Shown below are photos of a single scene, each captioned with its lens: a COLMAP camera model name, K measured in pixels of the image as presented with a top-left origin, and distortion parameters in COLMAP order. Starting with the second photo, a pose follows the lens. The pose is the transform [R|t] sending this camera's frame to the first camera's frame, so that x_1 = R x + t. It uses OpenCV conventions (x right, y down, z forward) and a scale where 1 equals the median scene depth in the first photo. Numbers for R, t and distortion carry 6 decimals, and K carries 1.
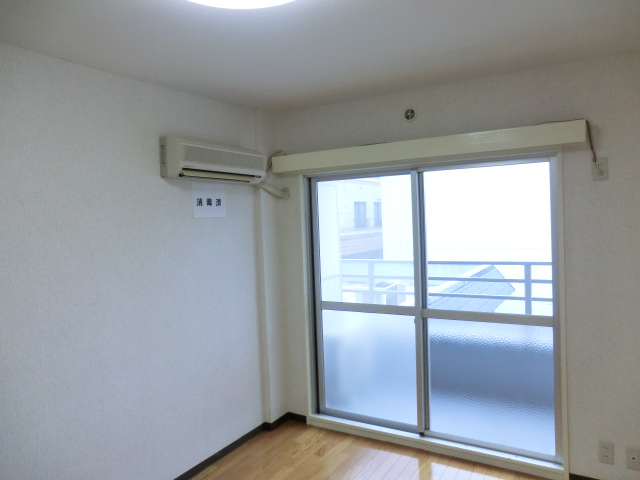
lens RADIAL K [[477.2, 0, 320.6], [0, 477.2, 238.8], [0, 0, 1]] dist [-0.009002, -0.001141]
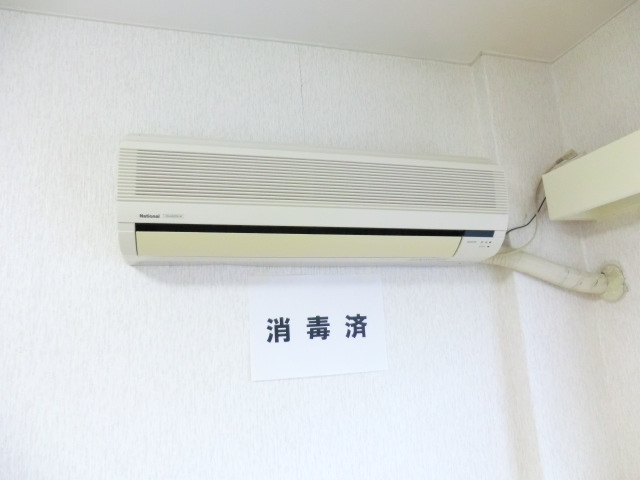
lens RADIAL K [[477.2, 0, 319.5], [0, 477.2, 238.9], [0, 0, 1]] dist [-0.009002, -0.001141]
pose [[0.765539, -0.124032, -0.631321, -0.018411], [0.001237, 0.981524, -0.191334, -0.065261], [0.643388, 0.145693, 0.751549, 0.660446]]
